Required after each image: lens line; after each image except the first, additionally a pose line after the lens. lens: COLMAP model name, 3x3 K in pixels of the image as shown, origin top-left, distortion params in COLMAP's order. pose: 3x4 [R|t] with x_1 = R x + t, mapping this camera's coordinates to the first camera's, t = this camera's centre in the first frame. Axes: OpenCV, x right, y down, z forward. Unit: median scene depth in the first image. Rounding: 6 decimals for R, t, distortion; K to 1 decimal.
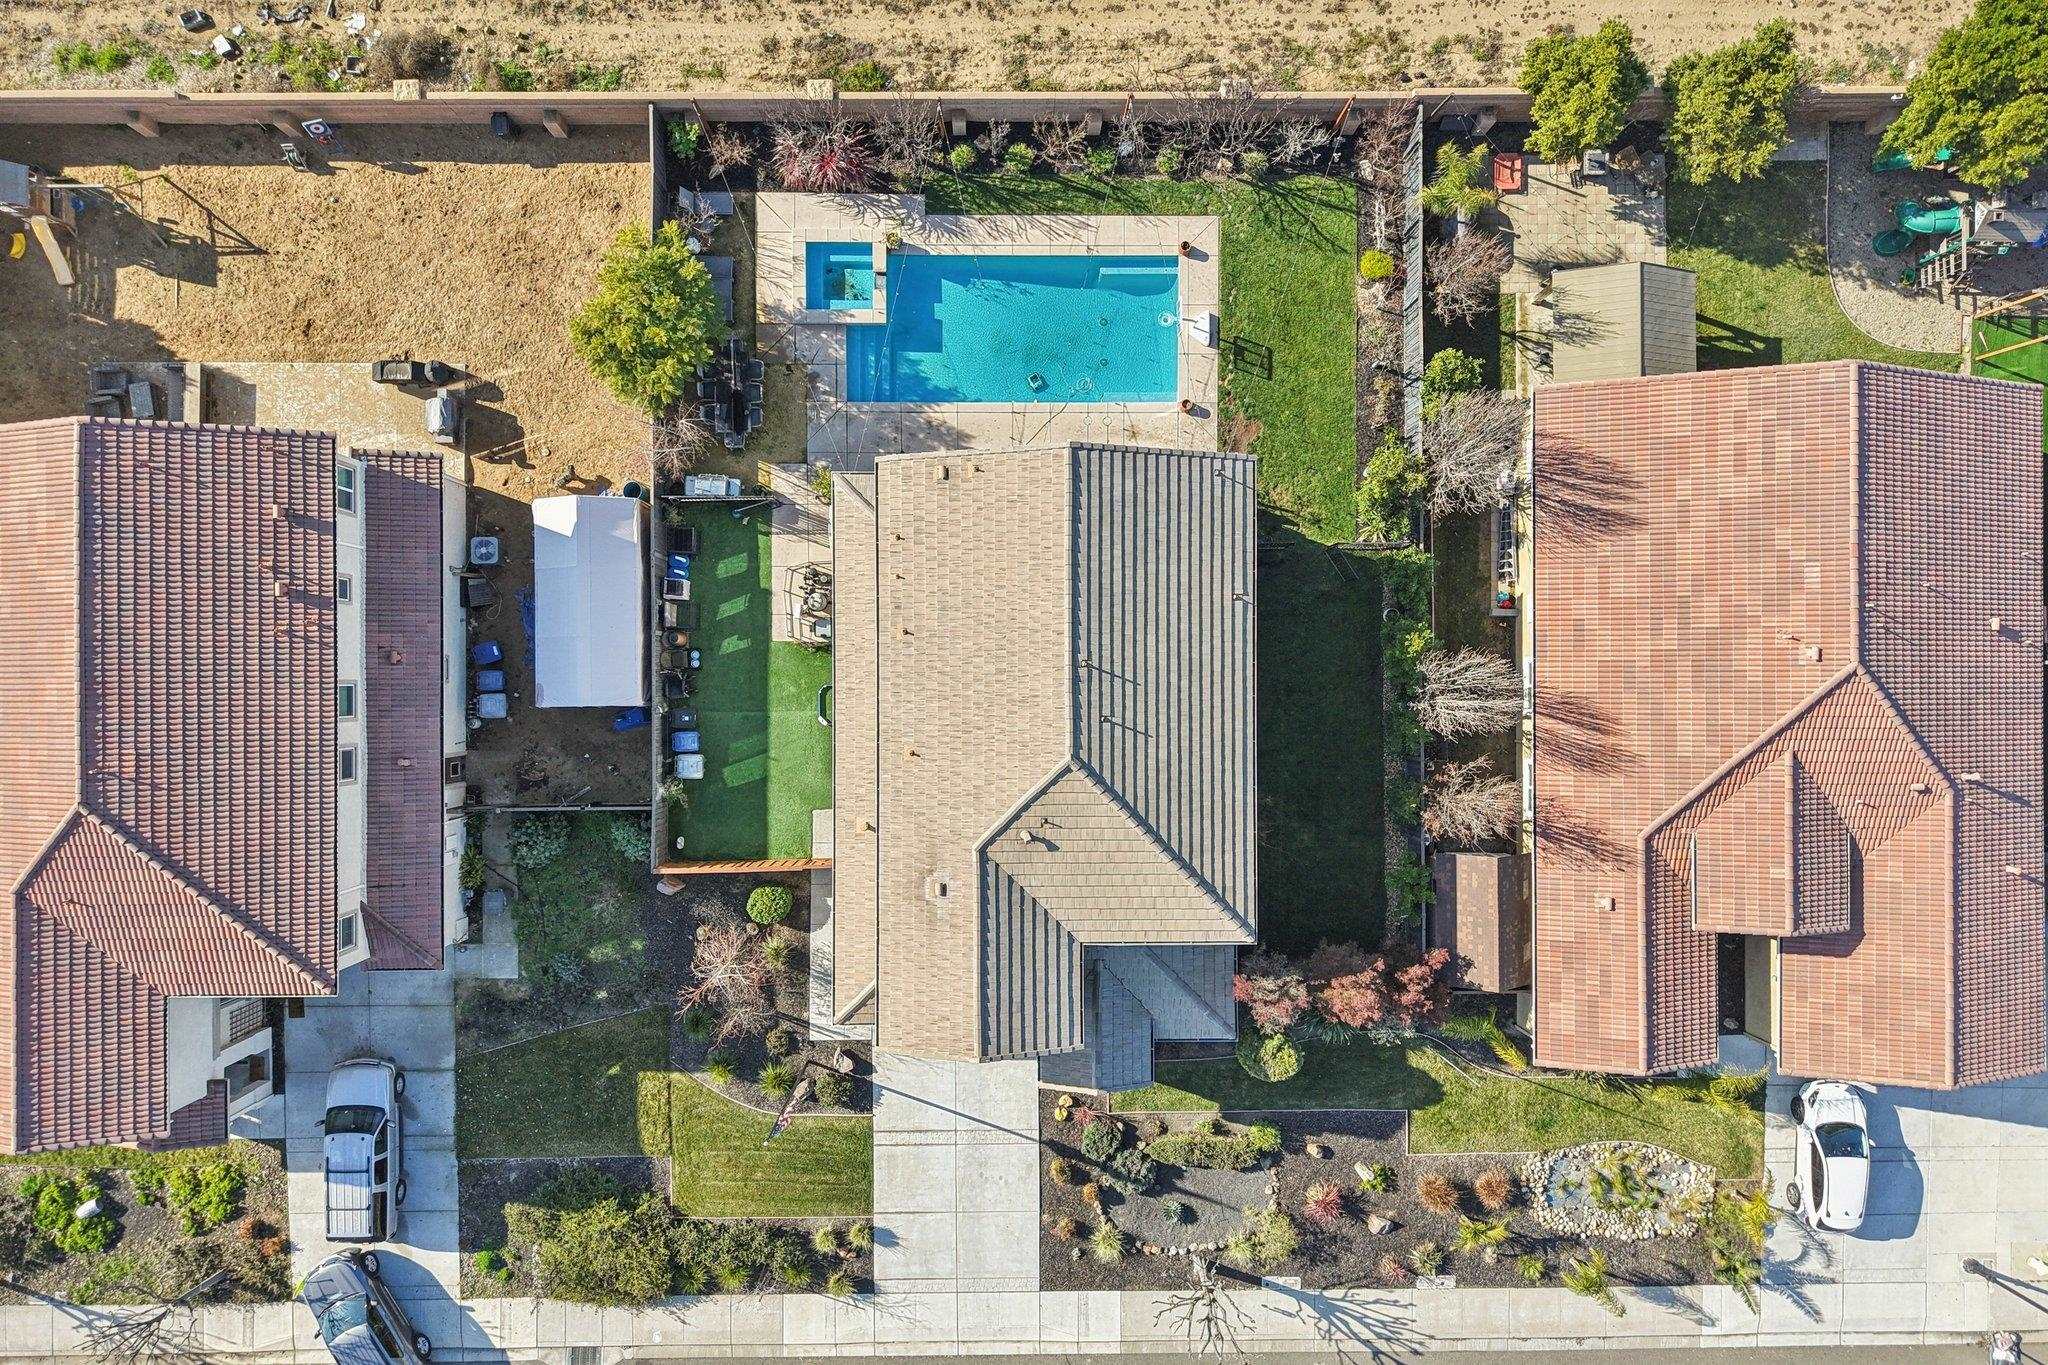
lens RADIAL K [[1358.8, 0, 1039.4], [0, 1358.8, 681.4], [0, 0, 1]] dist [0.017335, -0.010085]
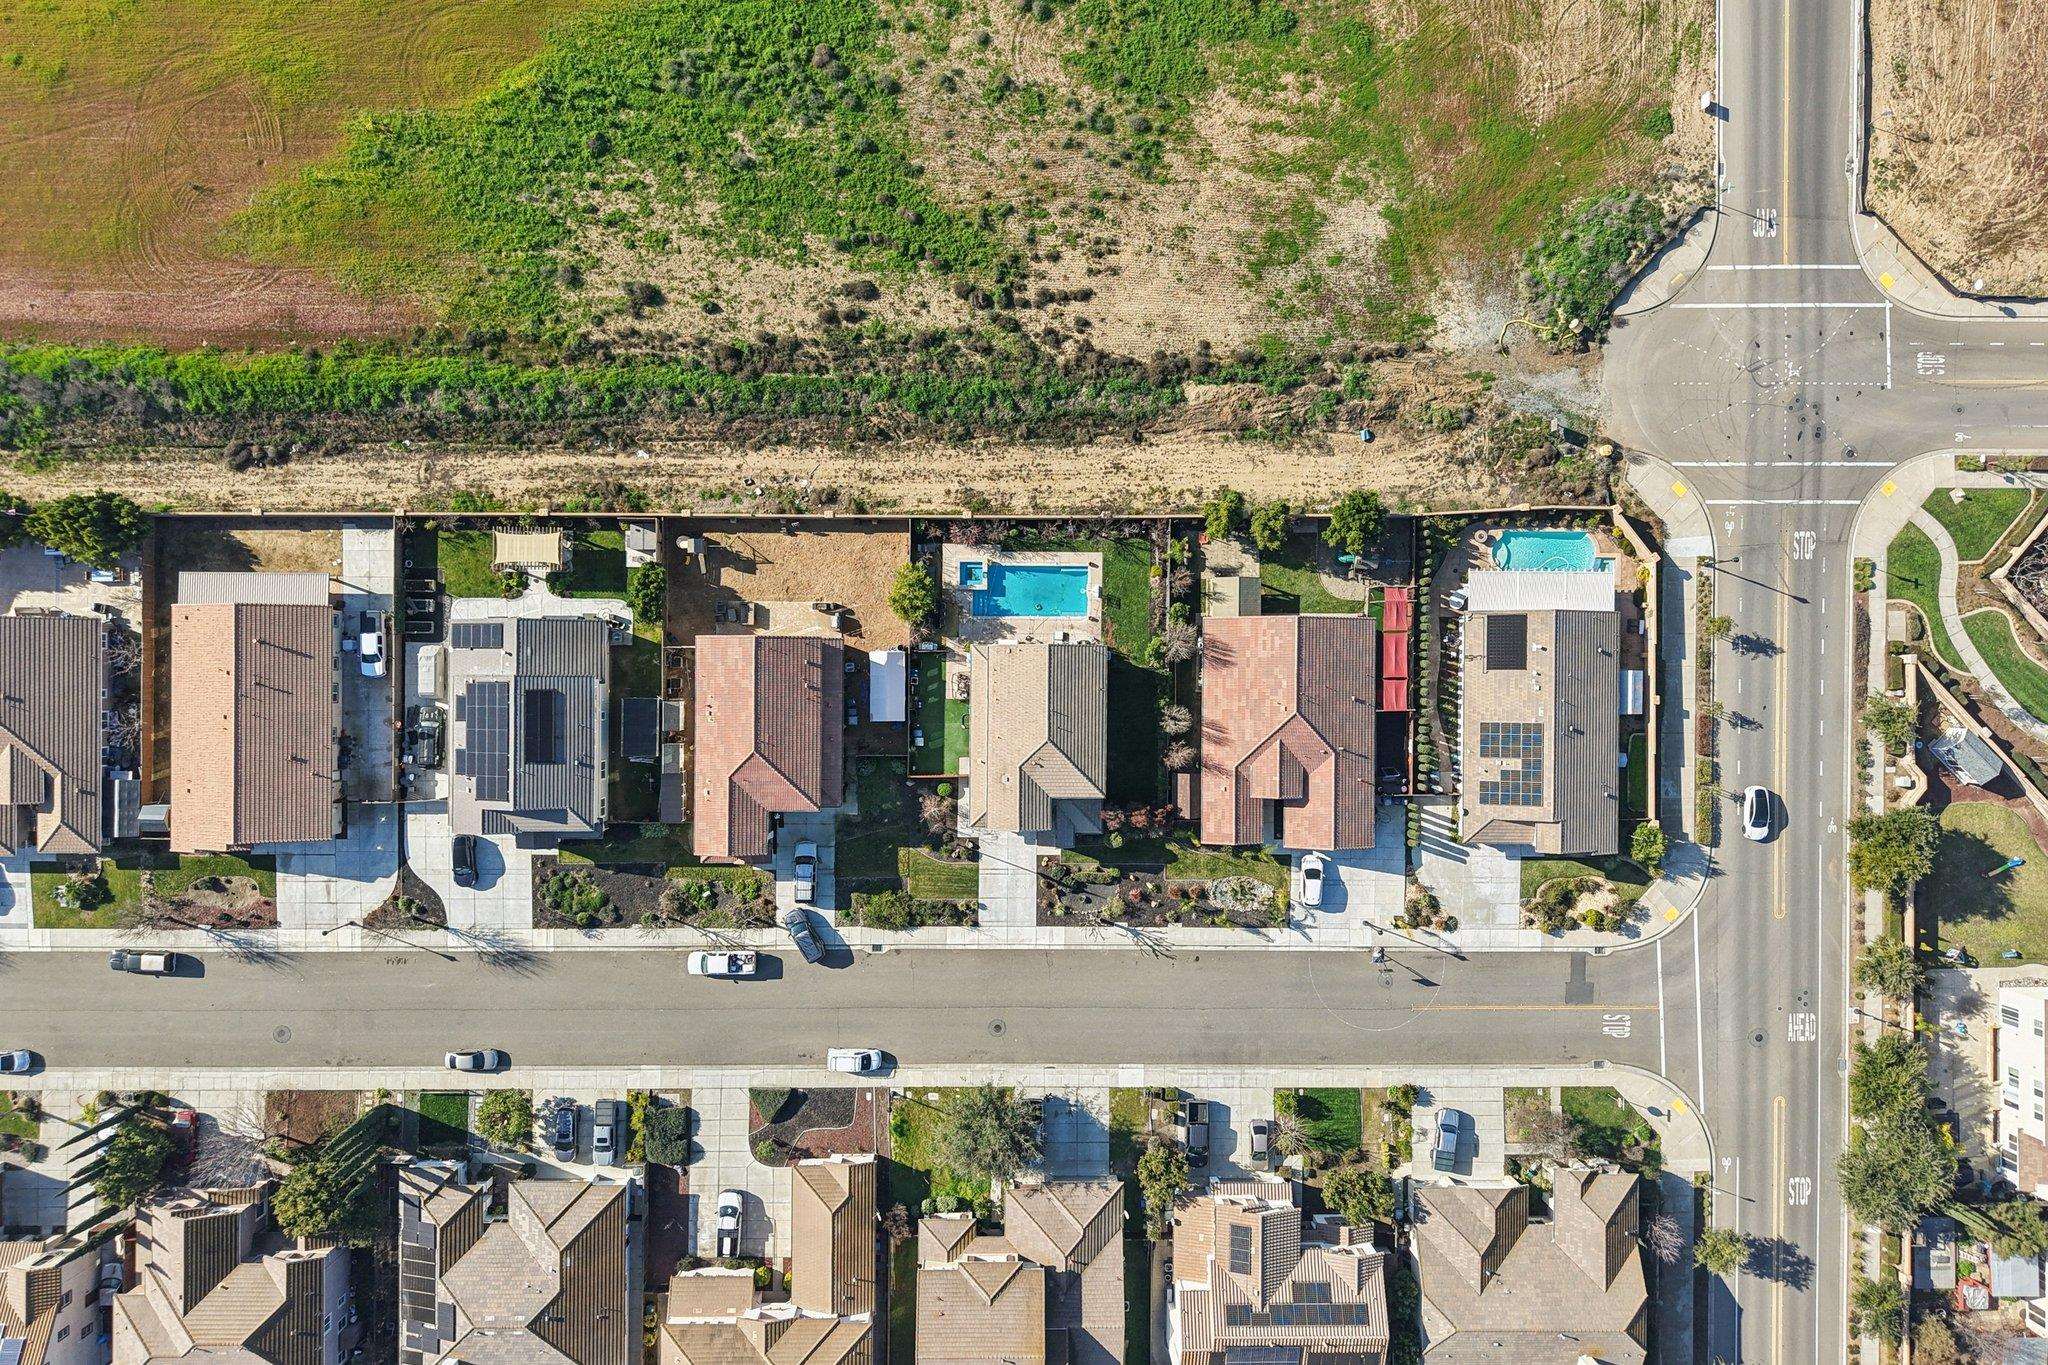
lens RADIAL K [[1358.8, 0, 1072.7], [0, 1358.8, 631.3], [0, 0, 1]] dist [0.017335, -0.010085]
pose [[0.999594, 0.010636, 0.026445, -0.005586], [-0.009559, 0.999132, -0.040551, -0.058500], [-0.026854, 0.040282, 0.998827, -1.900166]]
